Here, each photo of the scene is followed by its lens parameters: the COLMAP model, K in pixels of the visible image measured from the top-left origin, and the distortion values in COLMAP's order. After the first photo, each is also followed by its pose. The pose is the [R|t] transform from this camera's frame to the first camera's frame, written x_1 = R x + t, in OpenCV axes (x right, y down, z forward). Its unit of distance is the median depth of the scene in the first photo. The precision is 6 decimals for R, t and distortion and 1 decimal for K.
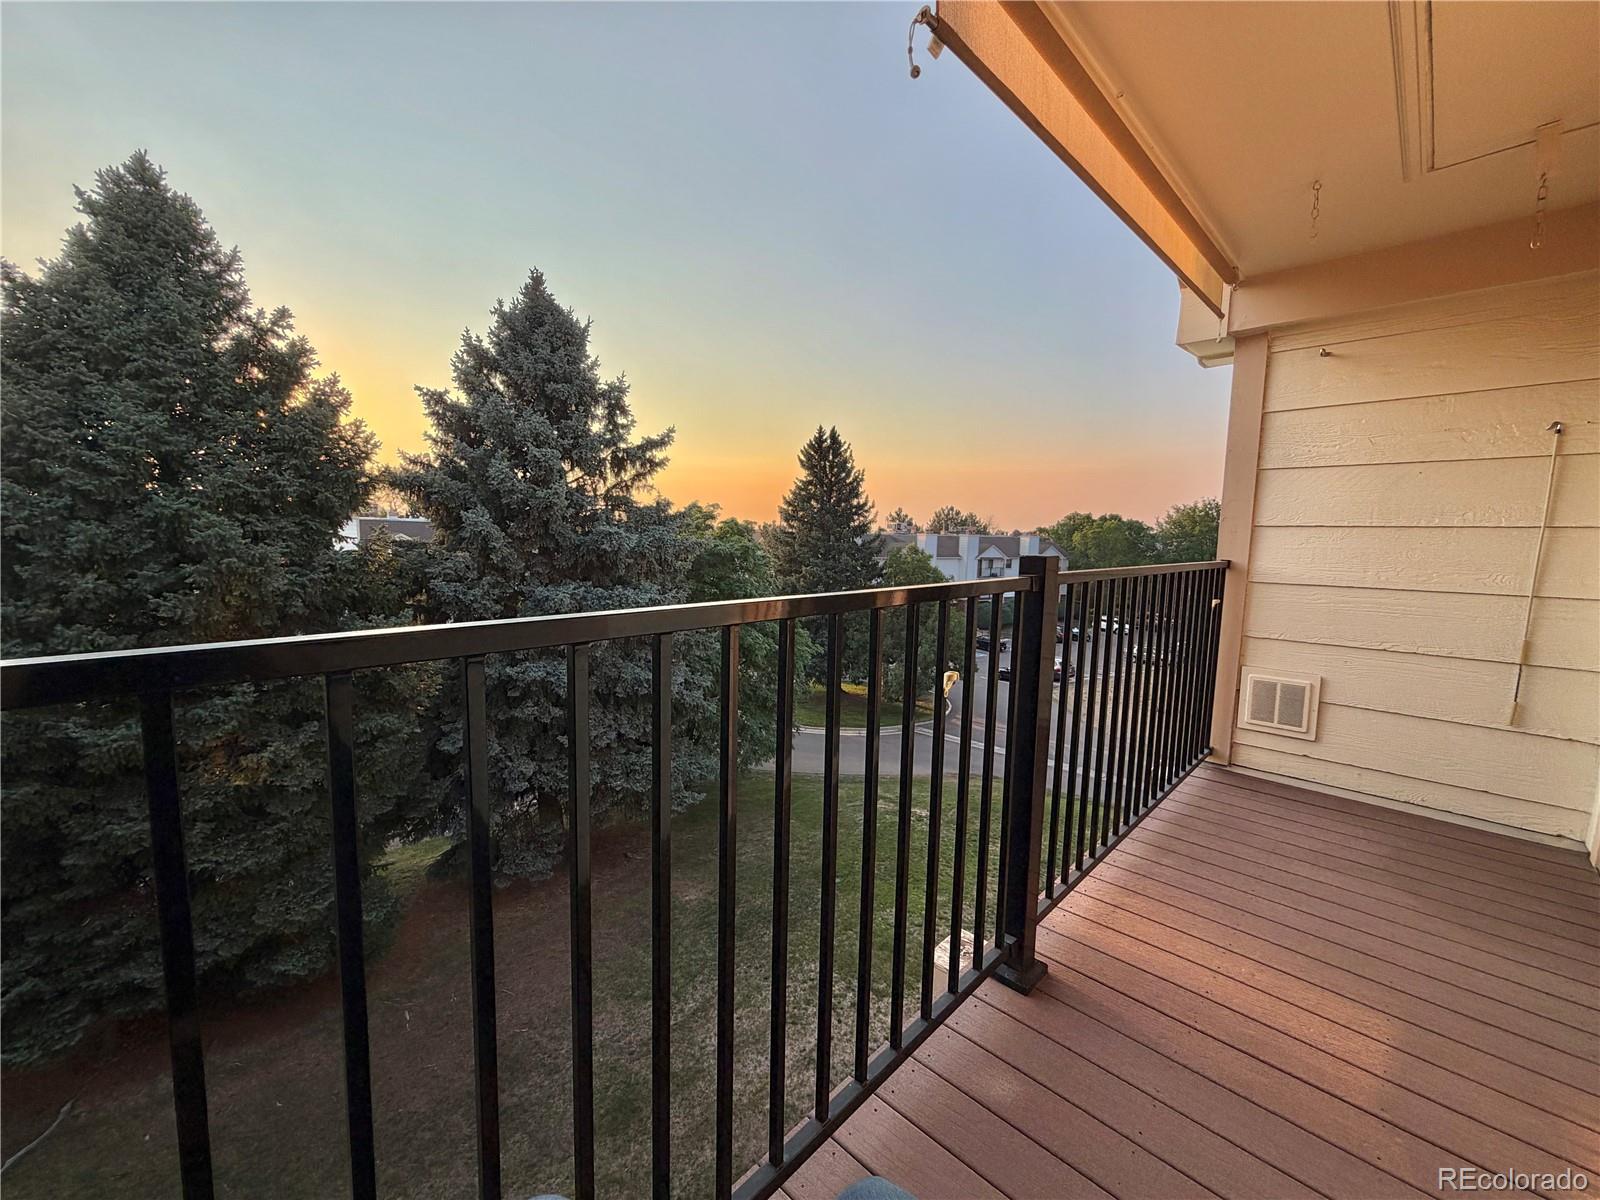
lens RADIAL K [[639.4, 0, 796.2], [0, 639.4, 600.2], [0, 0, 1]] dist [0.001654, -0.000089]
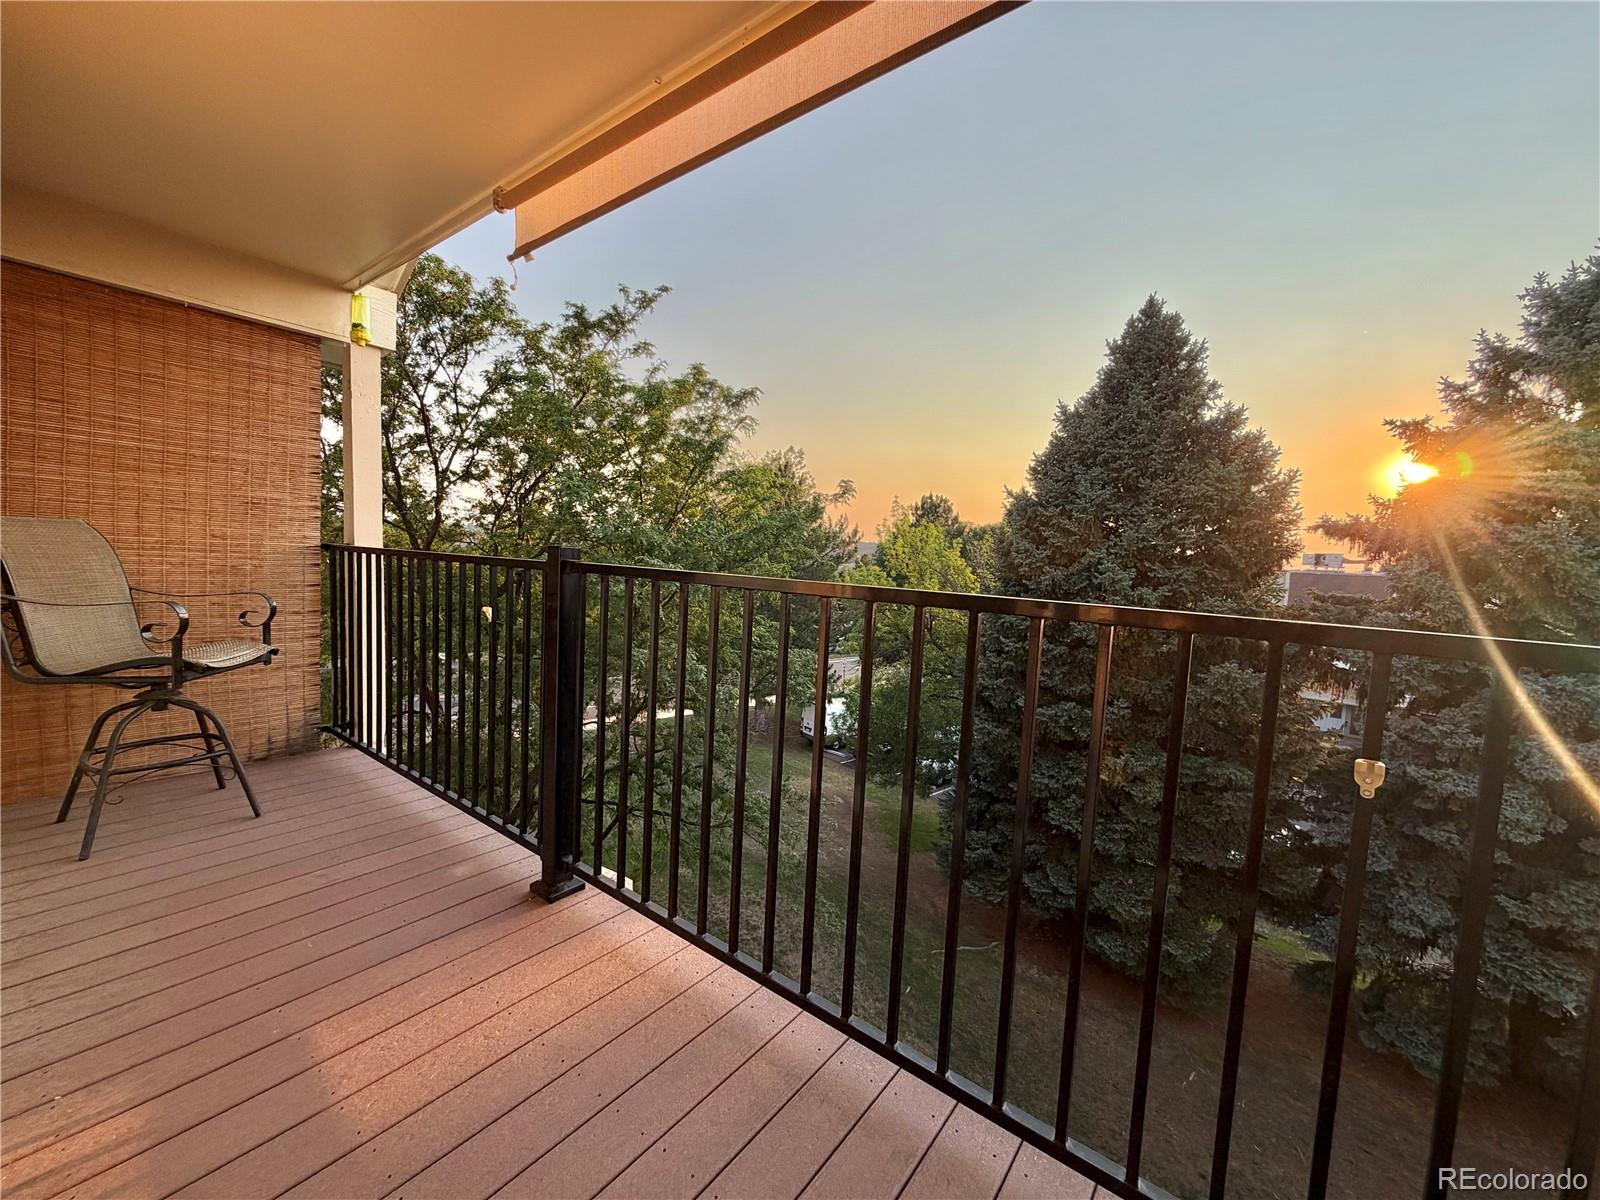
lens RADIAL K [[639.4, 0, 796.2], [0, 639.4, 600.2], [0, 0, 1]] dist [0.001654, -0.000089]
pose [[0.124475, 0.054052, -0.990749, 0.239274], [-0.150889, 0.987933, 0.034942, -0.006123], [0.980683, 0.145144, 0.131128, 0.190135]]
